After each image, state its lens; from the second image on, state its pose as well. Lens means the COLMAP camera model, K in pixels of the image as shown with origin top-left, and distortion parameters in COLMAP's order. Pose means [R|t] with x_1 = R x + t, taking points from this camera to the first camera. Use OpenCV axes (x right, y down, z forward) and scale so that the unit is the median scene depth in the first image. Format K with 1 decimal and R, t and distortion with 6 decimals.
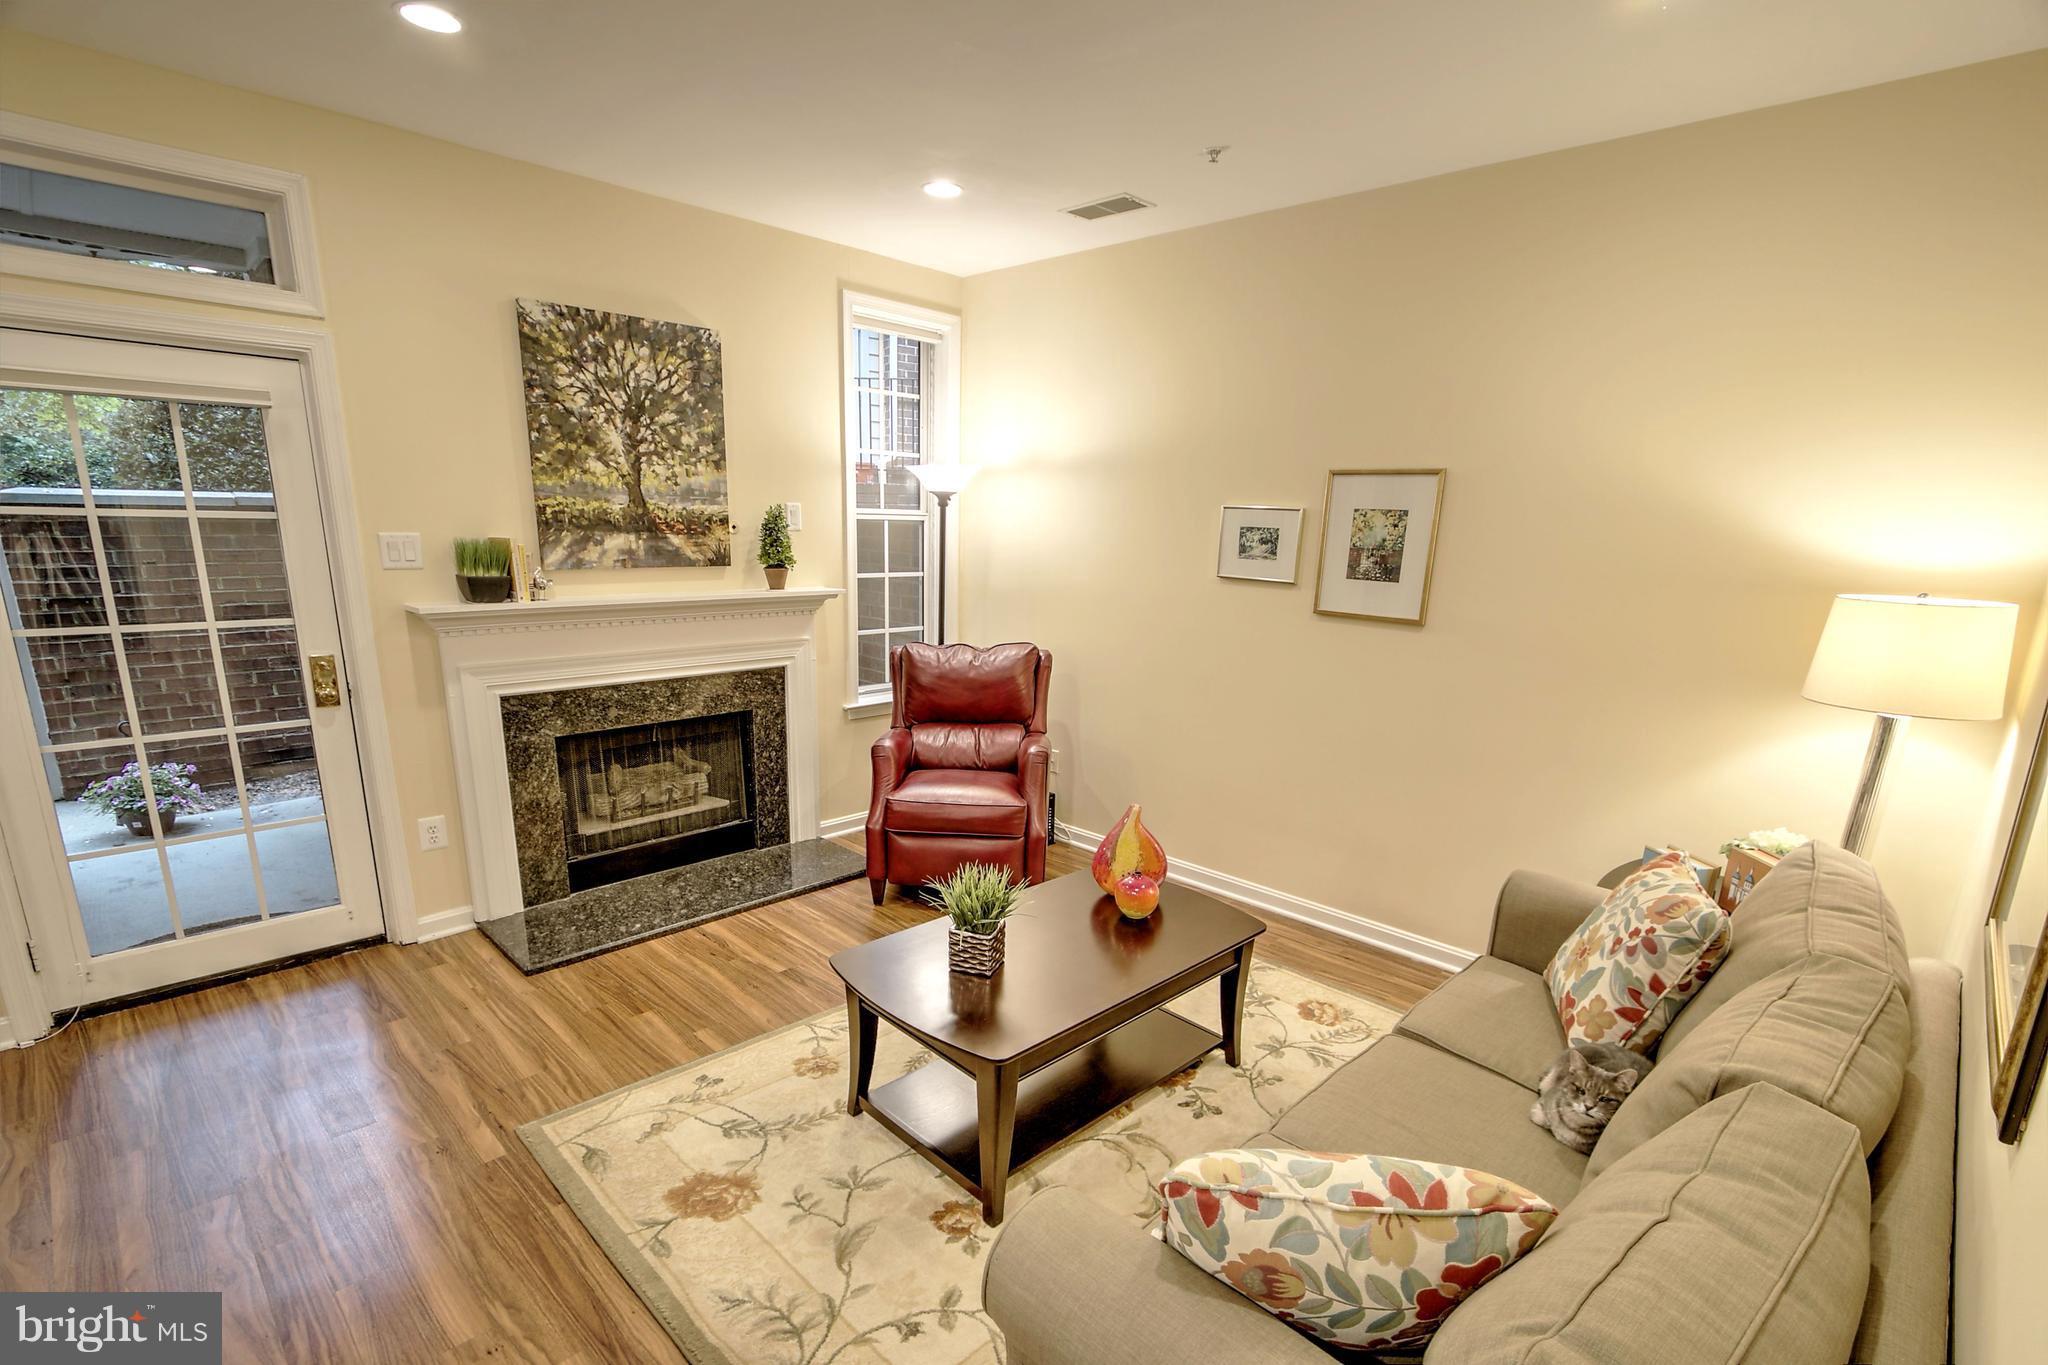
lens RADIAL K [[948.7, 0, 1032.5], [0, 948.7, 768.7], [0, 0, 1]] dist [-0.018840, 0.003769]
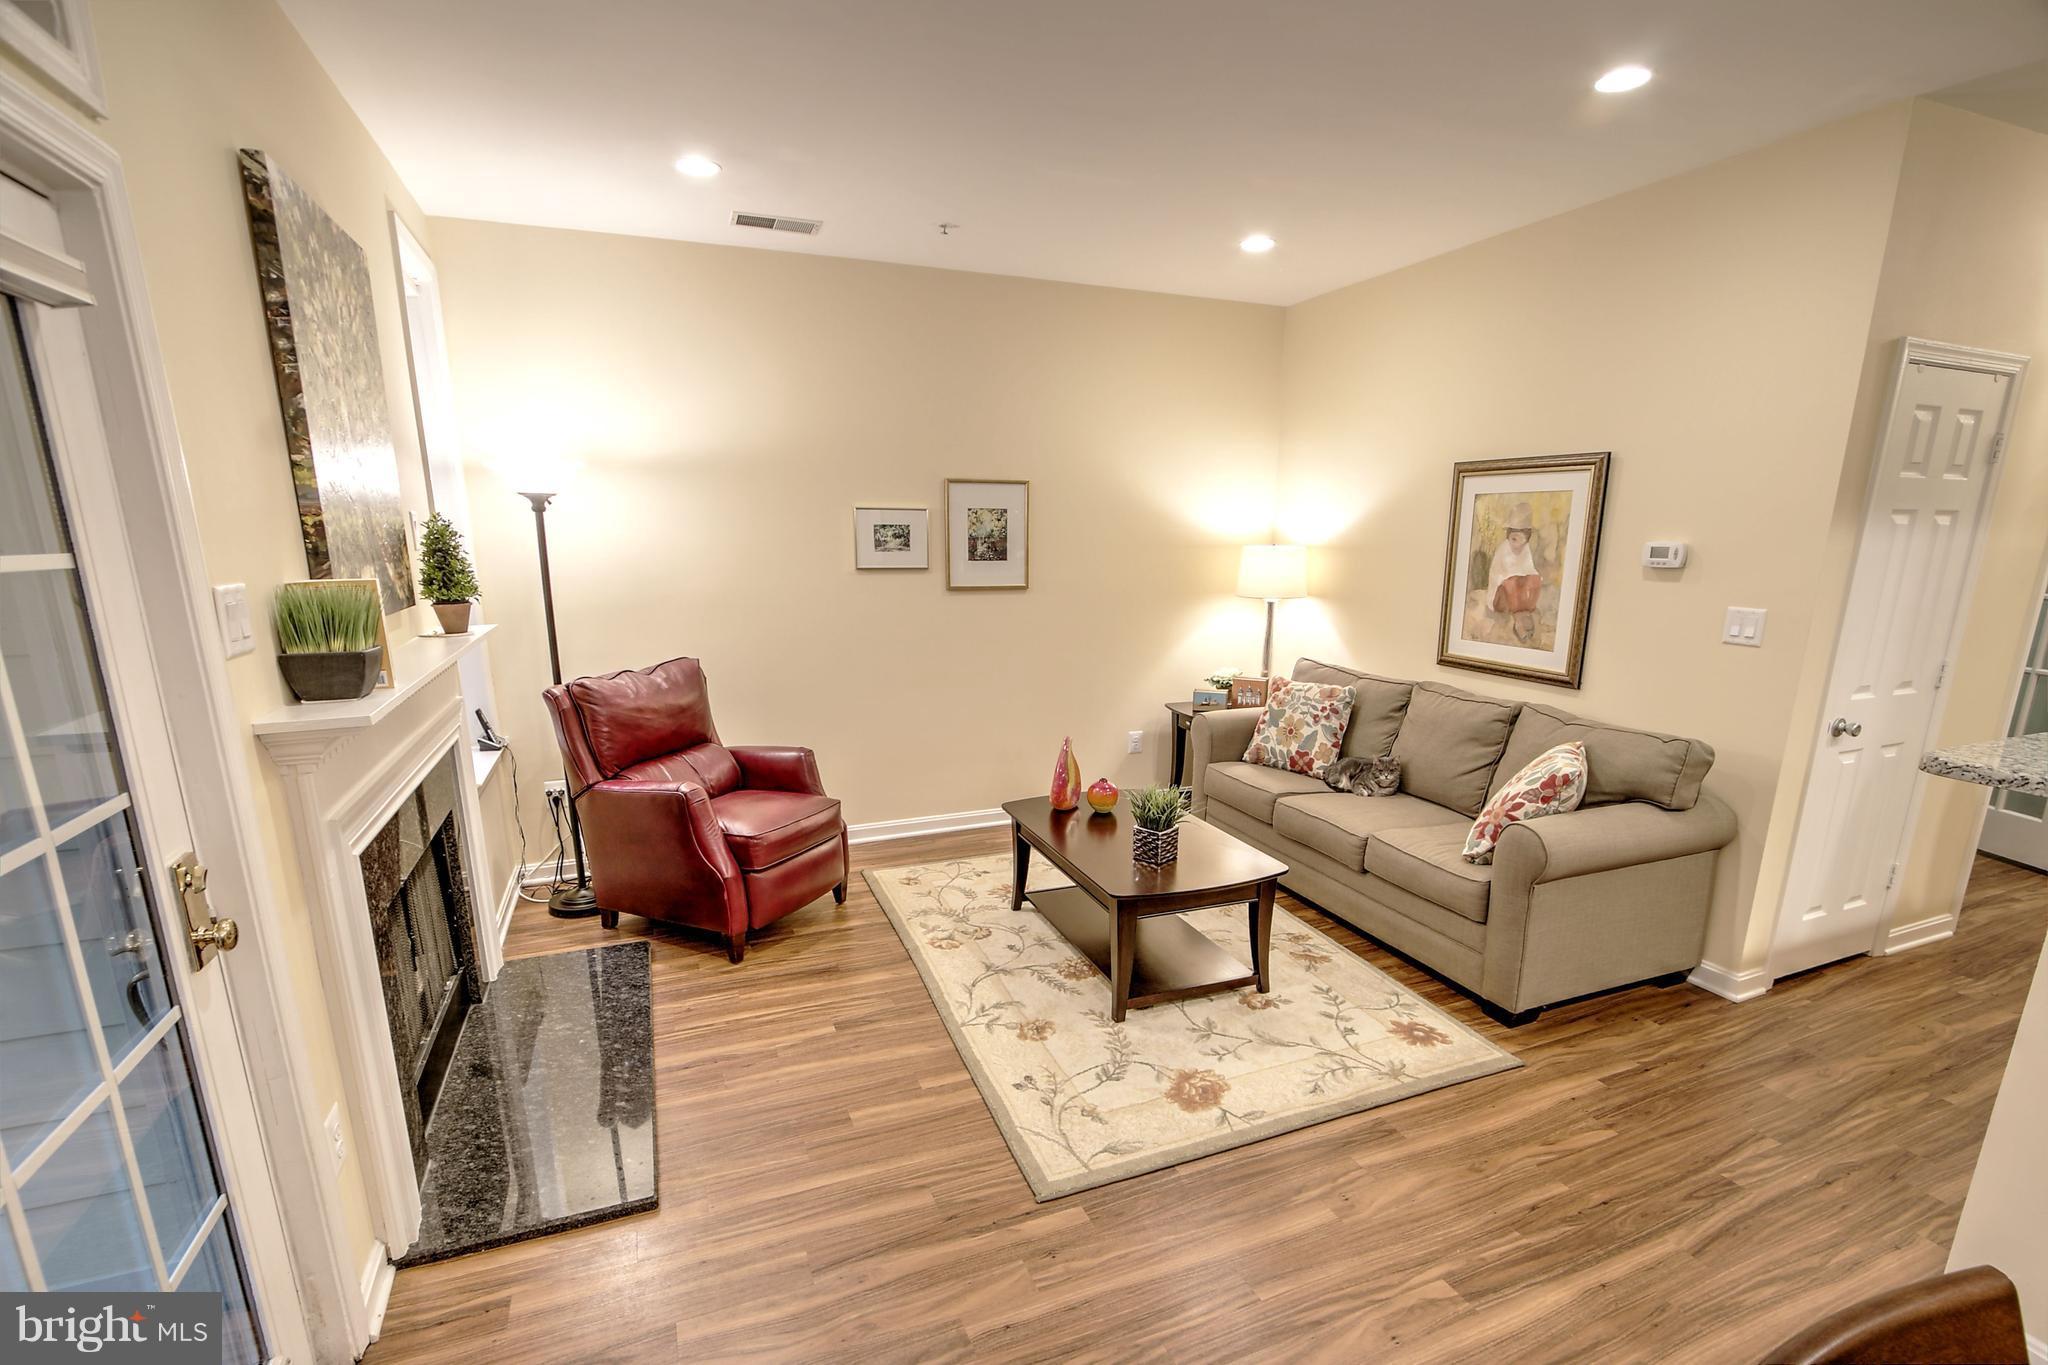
lens RADIAL K [[948.7, 0, 1032.5], [0, 948.7, 768.7], [0, 0, 1]] dist [-0.018840, 0.003769]
pose [[0.398084, -0.255852, 0.880948, -0.908574], [0.244329, 0.955202, 0.167009, -0.126703], [-0.884213, 0.148757, 0.442763, 0.387484]]
